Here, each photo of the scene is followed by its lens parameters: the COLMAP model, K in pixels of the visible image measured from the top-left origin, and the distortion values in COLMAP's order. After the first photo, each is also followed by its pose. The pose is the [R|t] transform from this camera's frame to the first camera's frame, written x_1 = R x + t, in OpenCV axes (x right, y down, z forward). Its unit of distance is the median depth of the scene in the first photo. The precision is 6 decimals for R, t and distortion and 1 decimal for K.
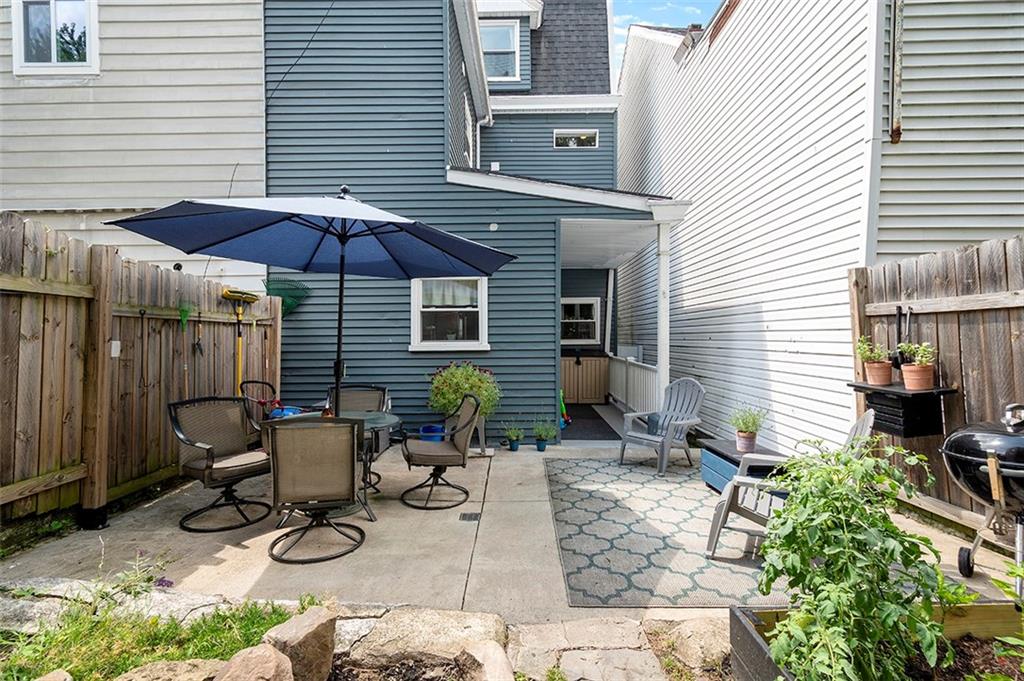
lens RADIAL K [[461.9, 0, 510.8], [0, 461.9, 336.1], [0, 0, 1]] dist [0.003350, 0.000098]
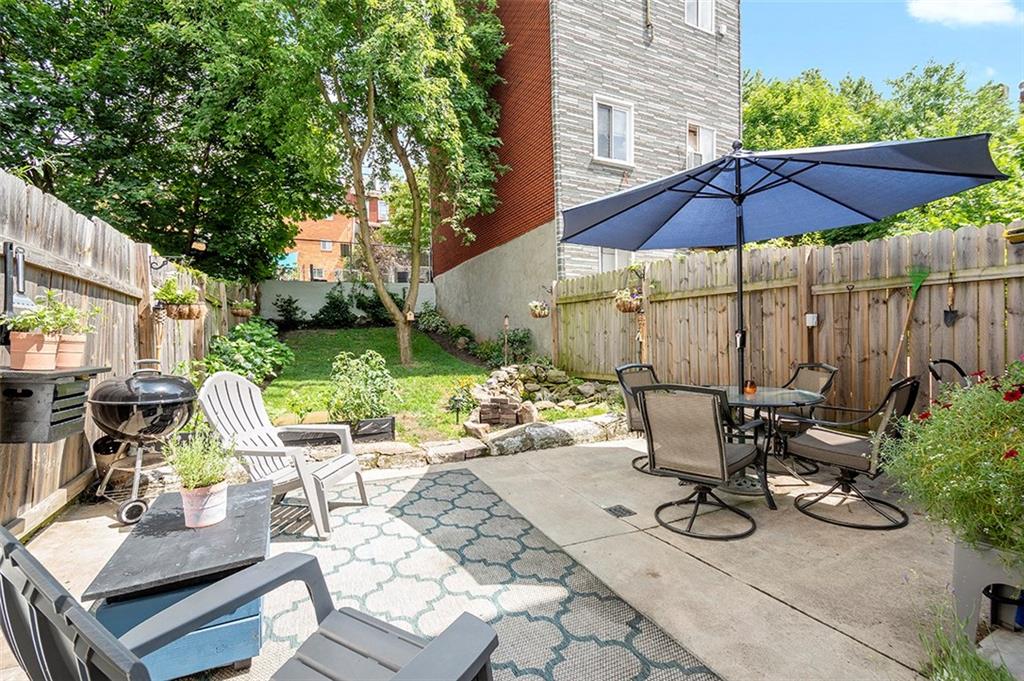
lens RADIAL K [[461.9, 0, 510.8], [0, 461.9, 336.1], [0, 0, 1]] dist [0.003350, 0.000098]
pose [[-0.902781, 0.007881, -0.430028, 0.474140], [0.013198, 0.999869, -0.009385, 0.070906], [0.429898, -0.014148, -0.902767, 1.735820]]
